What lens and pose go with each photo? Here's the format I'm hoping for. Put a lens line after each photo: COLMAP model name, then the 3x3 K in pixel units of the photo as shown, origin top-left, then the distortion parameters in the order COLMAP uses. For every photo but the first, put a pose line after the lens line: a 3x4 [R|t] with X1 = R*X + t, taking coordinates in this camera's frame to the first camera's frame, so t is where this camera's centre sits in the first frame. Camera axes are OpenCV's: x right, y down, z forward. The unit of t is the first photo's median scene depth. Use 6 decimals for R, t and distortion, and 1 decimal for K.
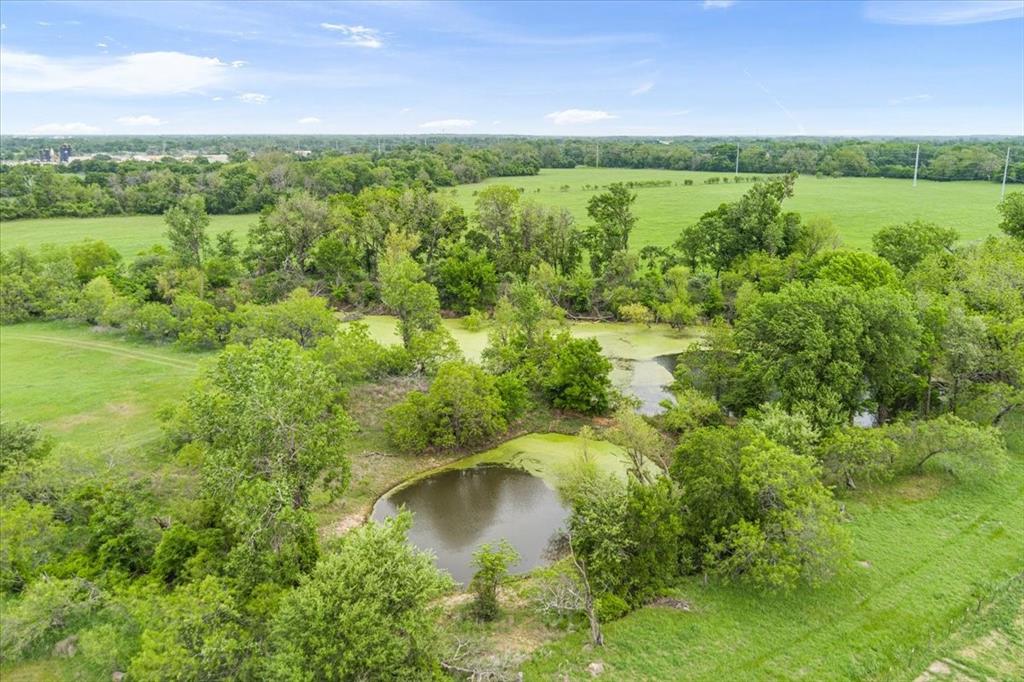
lens RADIAL K [[495.9, 0, 514.3], [0, 495.9, 341.6], [0, 0, 1]] dist [-0.003003, -0.000192]
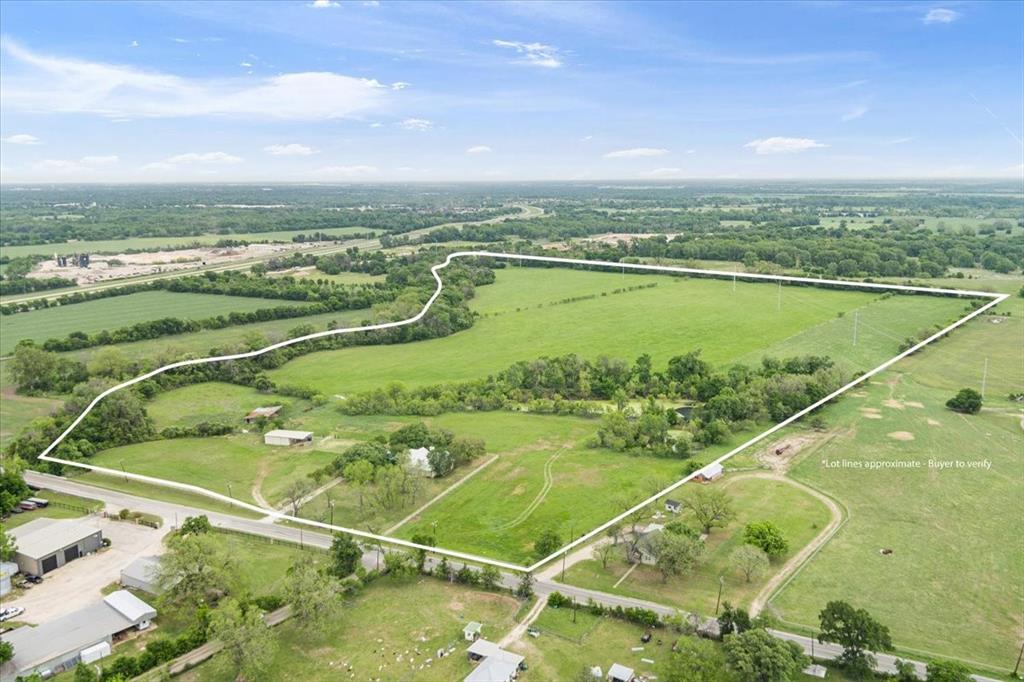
lens RADIAL K [[495.9, 0, 514.3], [0, 495.9, 341.6], [0, 0, 1]] dist [-0.003003, -0.000192]
pose [[0.971082, -0.019761, 0.237927, -2.835167], [0.051854, 0.990236, -0.129395, -0.117707], [-0.233047, 0.137990, 0.962626, -3.715081]]
